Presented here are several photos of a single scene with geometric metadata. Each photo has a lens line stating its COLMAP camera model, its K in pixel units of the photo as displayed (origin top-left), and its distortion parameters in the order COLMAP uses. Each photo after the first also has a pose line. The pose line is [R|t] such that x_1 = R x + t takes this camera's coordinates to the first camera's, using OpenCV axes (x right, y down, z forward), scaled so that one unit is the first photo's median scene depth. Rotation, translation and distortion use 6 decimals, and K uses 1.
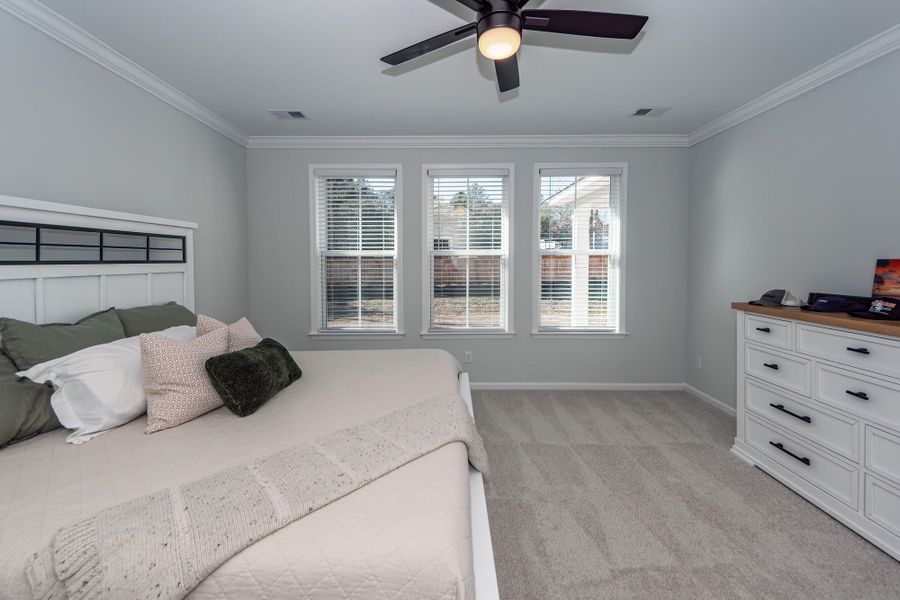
lens RADIAL K [[341.2, 0, 445.7], [0, 341.2, 276.2], [0, 0, 1]] dist [0.017119, -0.006950]
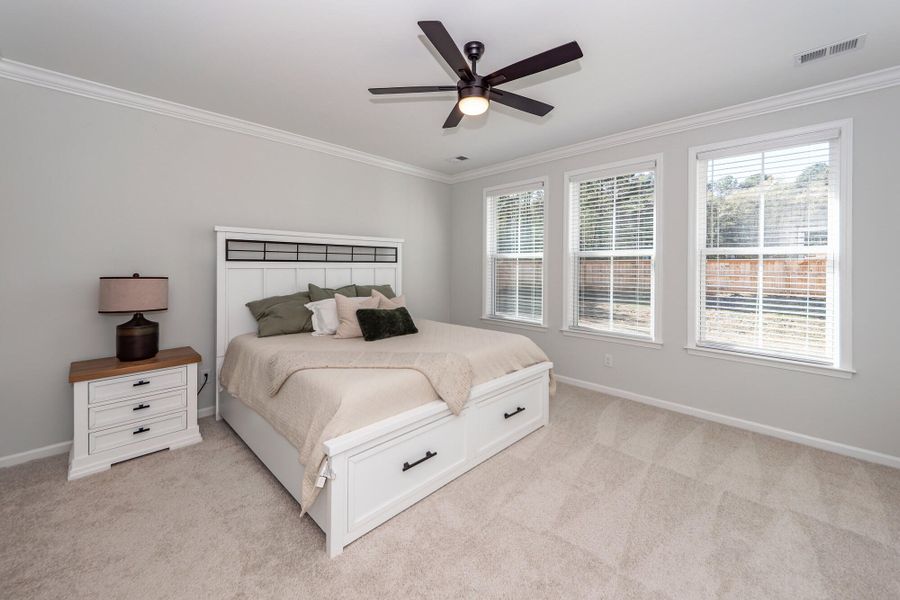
lens RADIAL K [[343.4, 0, 448.8], [0, 343.4, 269.6], [0, 0, 1]] dist [-0.034809, -0.000074]
pose [[0.698697, 0.018083, -0.715190, 0.415411], [-0.032710, 0.999443, -0.006686, -0.000822], [0.714670, 0.028065, 0.698899, -0.009451]]
